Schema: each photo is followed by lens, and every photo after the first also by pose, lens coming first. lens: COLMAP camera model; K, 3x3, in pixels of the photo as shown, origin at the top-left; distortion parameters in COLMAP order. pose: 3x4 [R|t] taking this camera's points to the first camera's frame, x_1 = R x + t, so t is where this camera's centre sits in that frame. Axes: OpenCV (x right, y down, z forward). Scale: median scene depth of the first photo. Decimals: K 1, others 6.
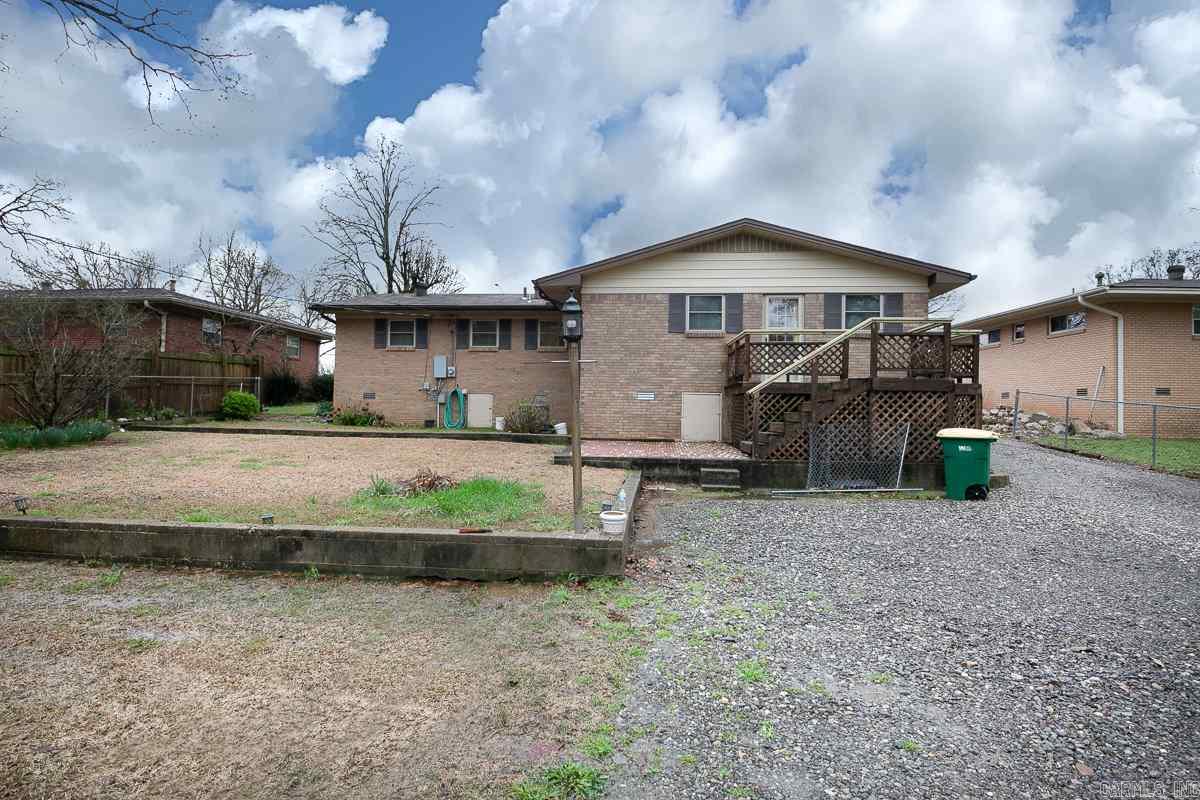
lens RADIAL K [[592.2, 0, 602.6], [0, 592.2, 398.3], [0, 0, 1]] dist [-0.017626, -0.006039]
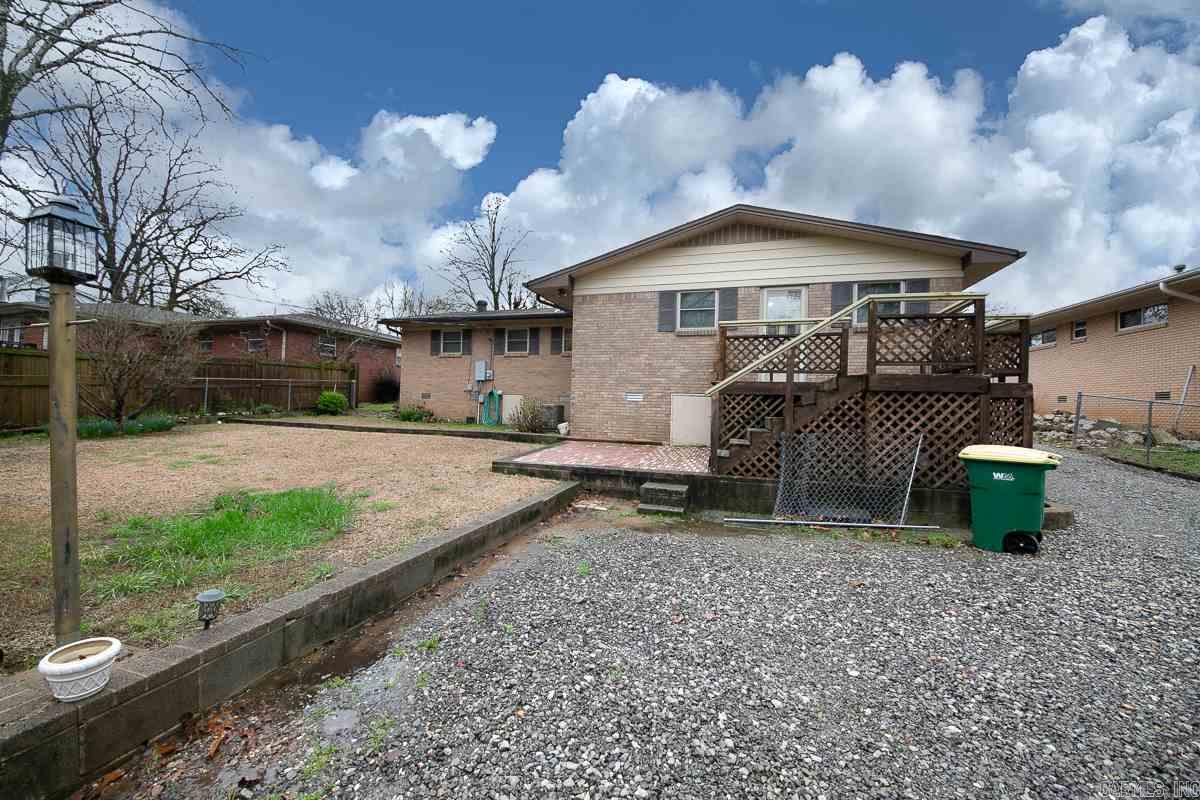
lens RADIAL K [[450.0, 0, 597.4], [0, 450.0, 399.2], [0, 0, 1]] dist [-0.032428, -0.000873]
pose [[0.977213, 0.006831, -0.212149, 0.171049], [-0.006771, 0.999977, 0.001007, -0.000708], [0.212151, 0.000452, 0.977237, 0.263659]]
